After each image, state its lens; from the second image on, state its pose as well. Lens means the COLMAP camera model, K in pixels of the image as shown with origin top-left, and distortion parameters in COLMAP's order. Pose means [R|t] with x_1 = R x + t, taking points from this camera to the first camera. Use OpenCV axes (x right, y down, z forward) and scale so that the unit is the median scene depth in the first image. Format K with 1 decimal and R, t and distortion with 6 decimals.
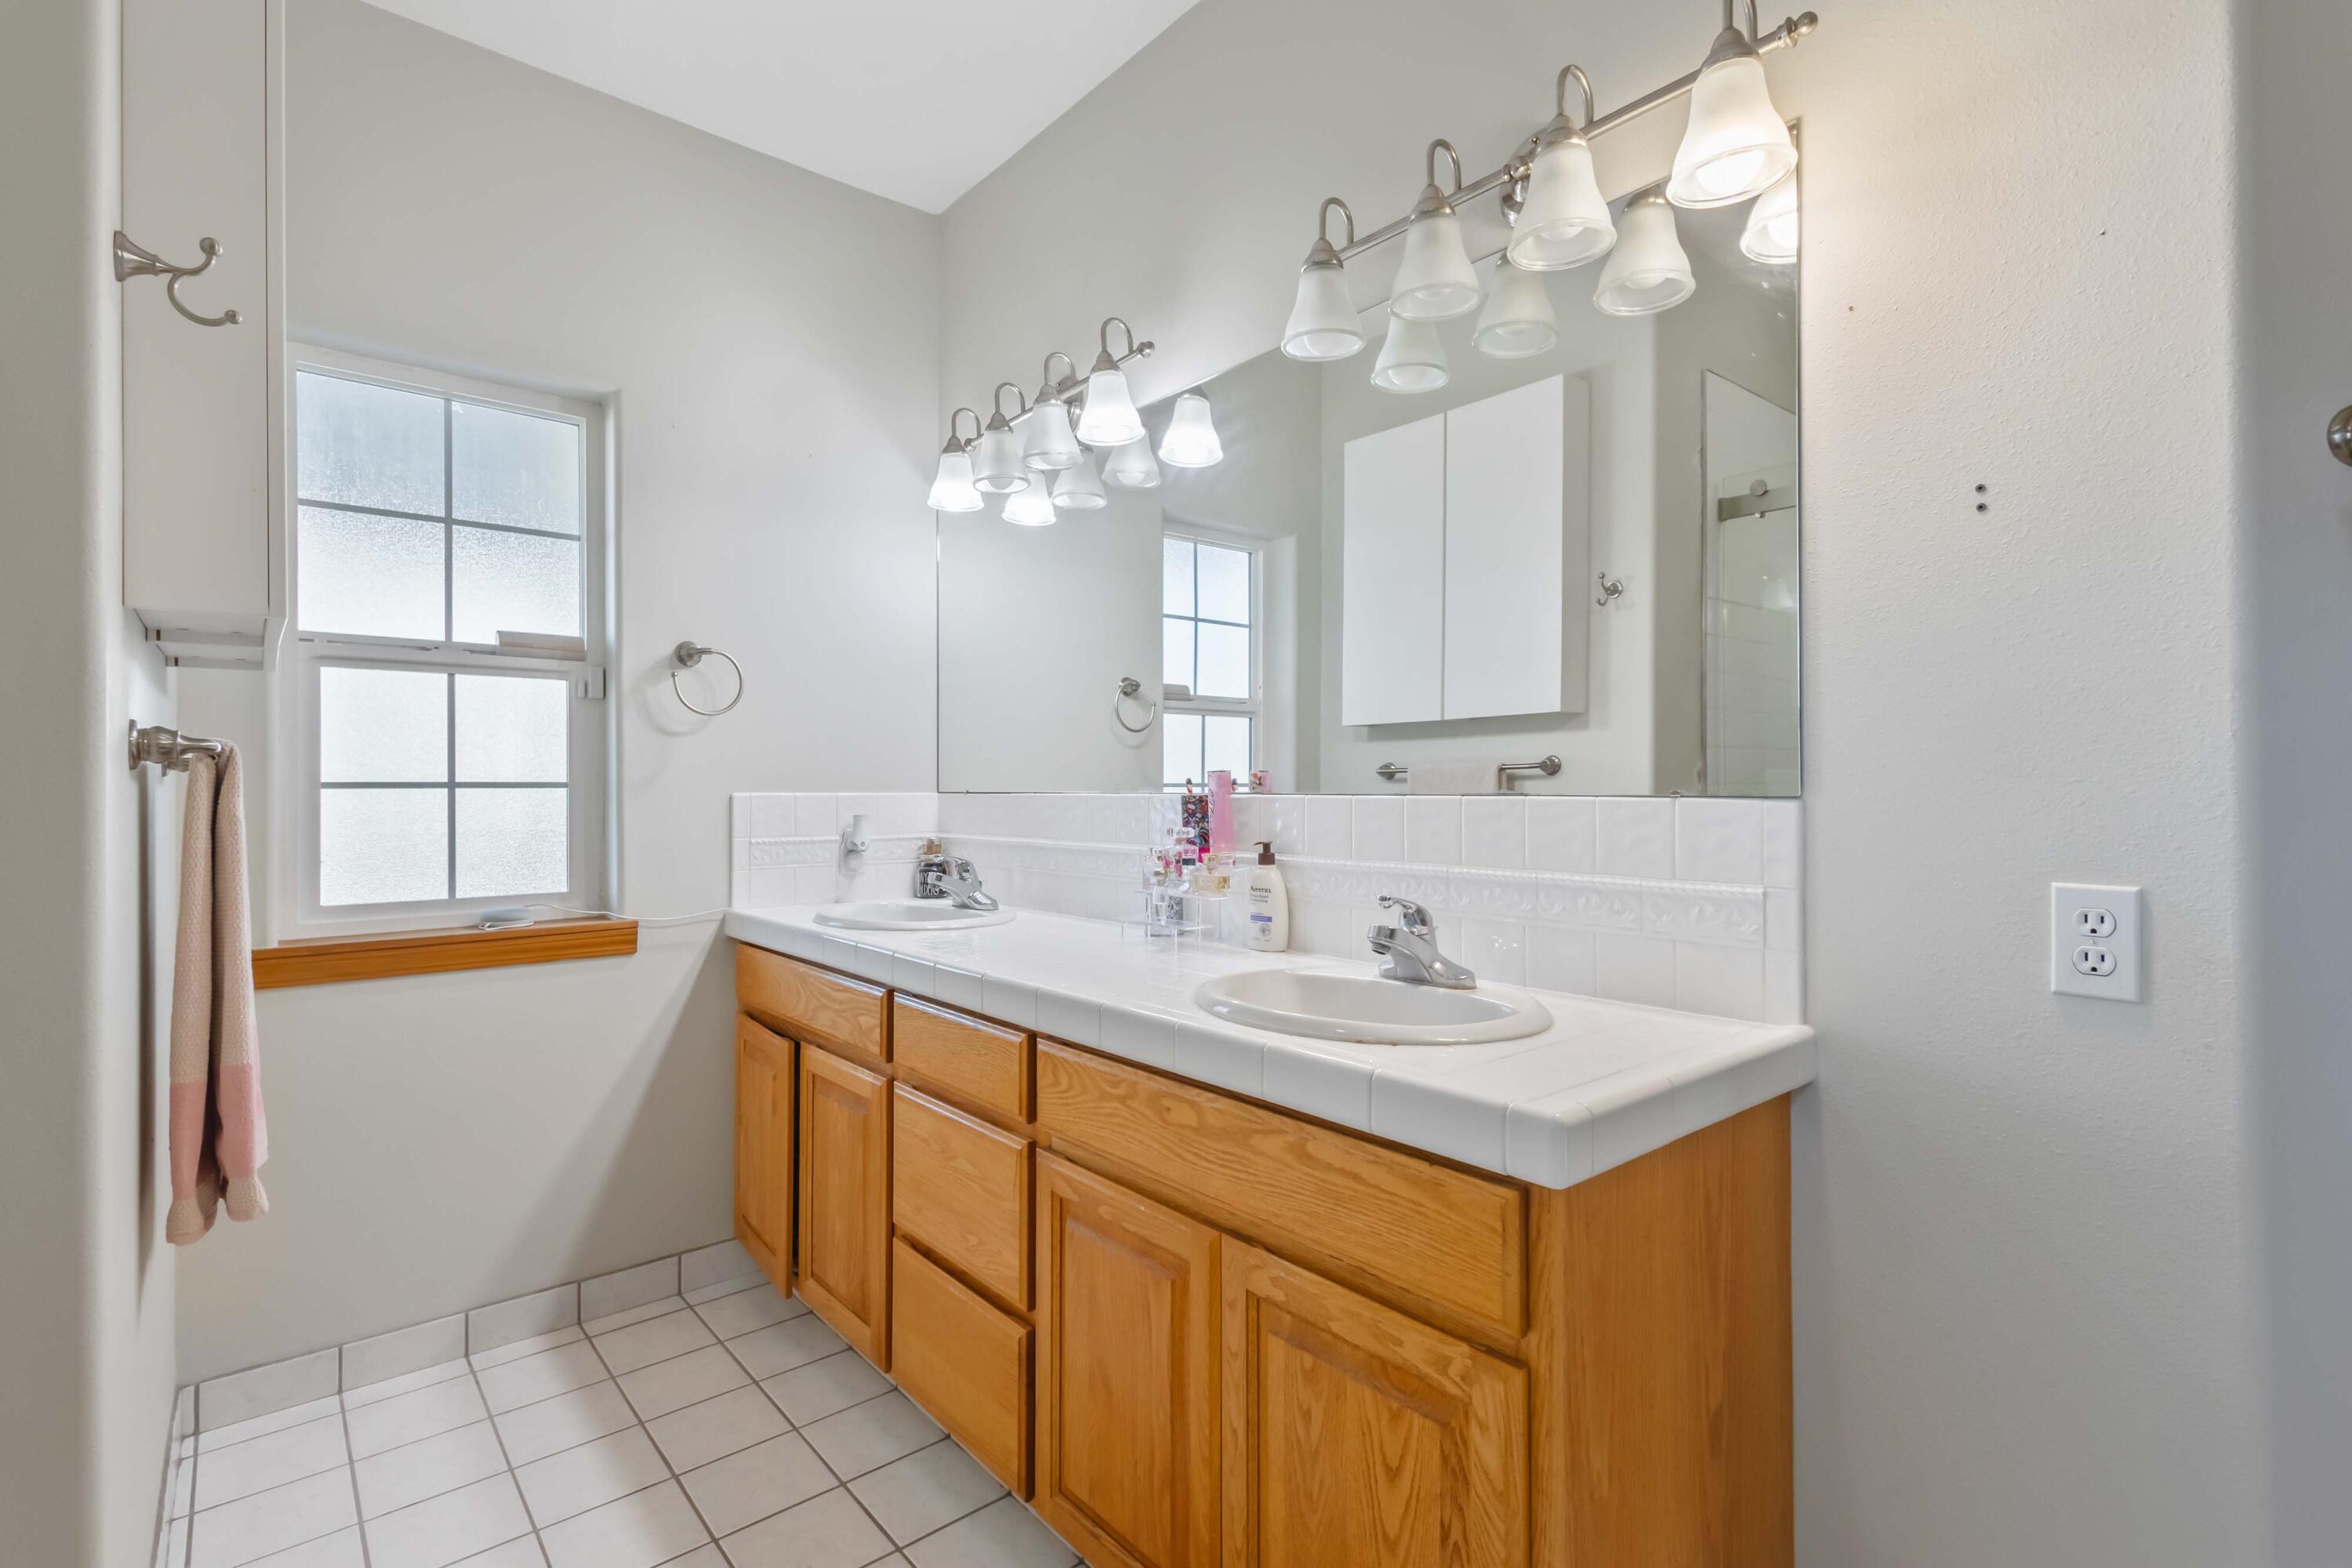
lens RADIAL K [[1074.6, 0, 1180.2], [0, 1074.6, 787.8], [0, 0, 1]] dist [0.012797, -0.003096]
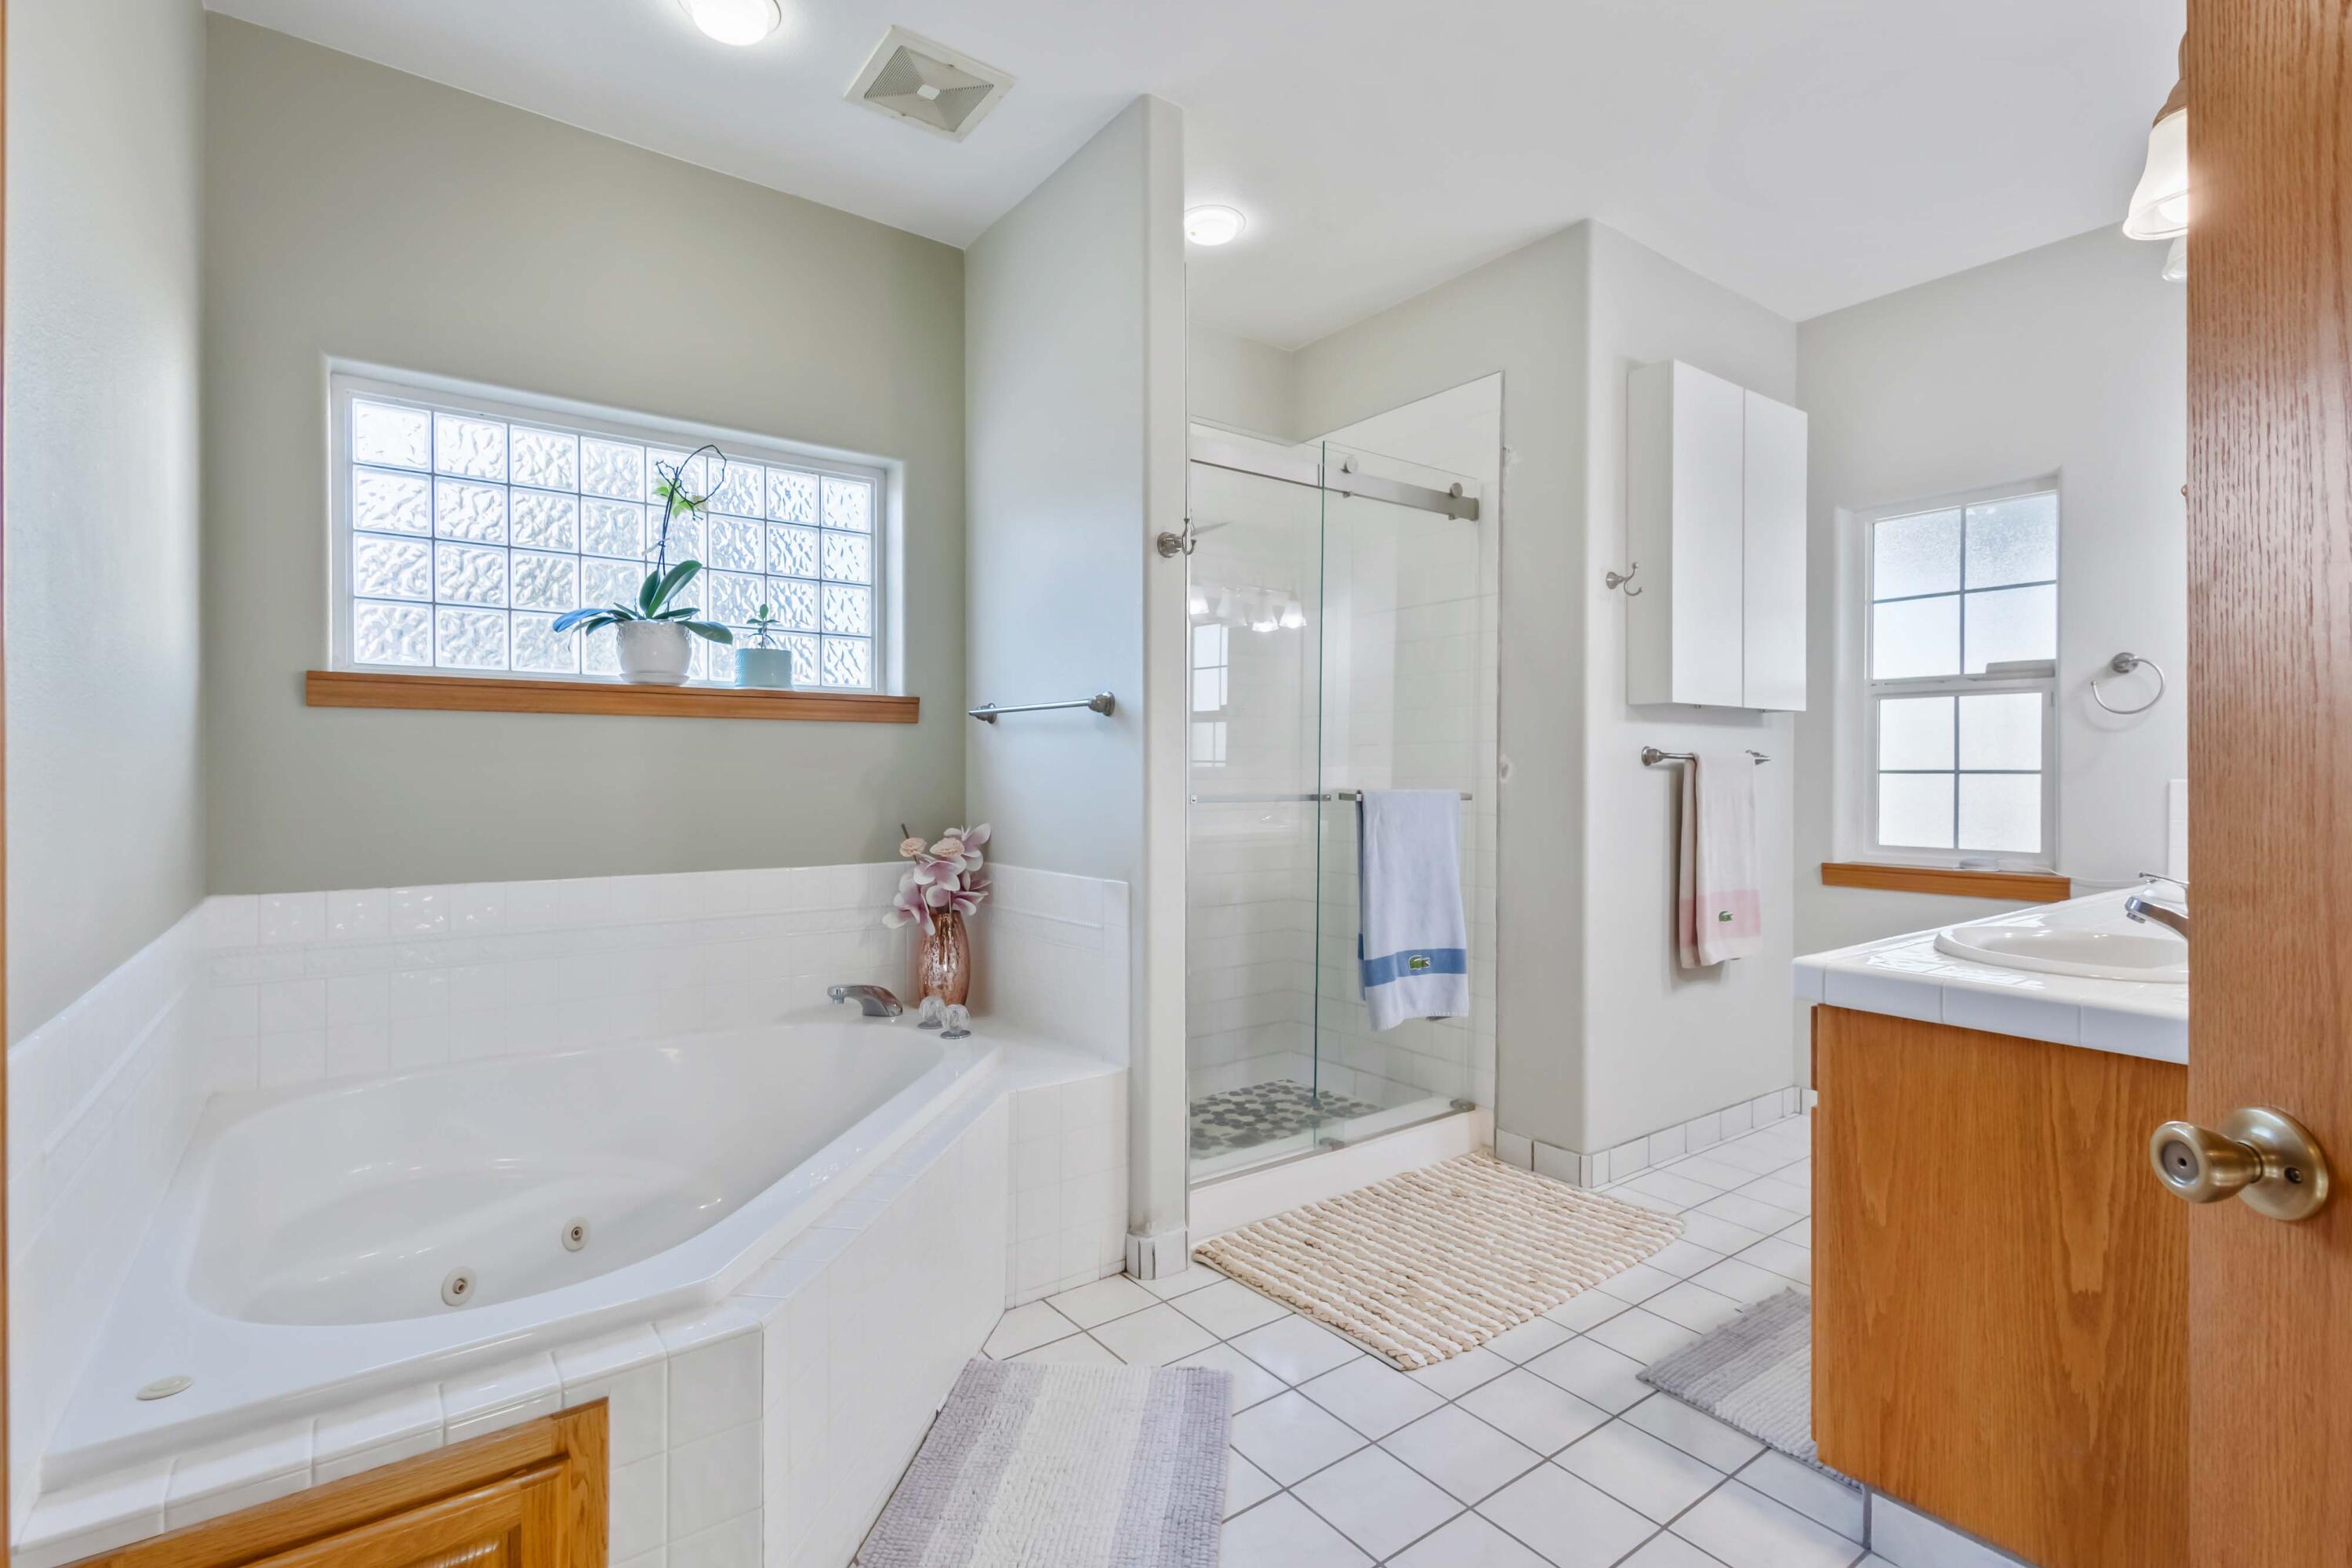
lens RADIAL K [[1074.6, 0, 1178.1], [0, 1074.6, 777.8], [0, 0, 1]] dist [0.012797, -0.003096]
pose [[-0.084728, 0.008867, -0.996365, 0.888389], [-0.004715, 0.999946, 0.009300, -0.003008], [0.996393, 0.005486, -0.084682, 0.061800]]
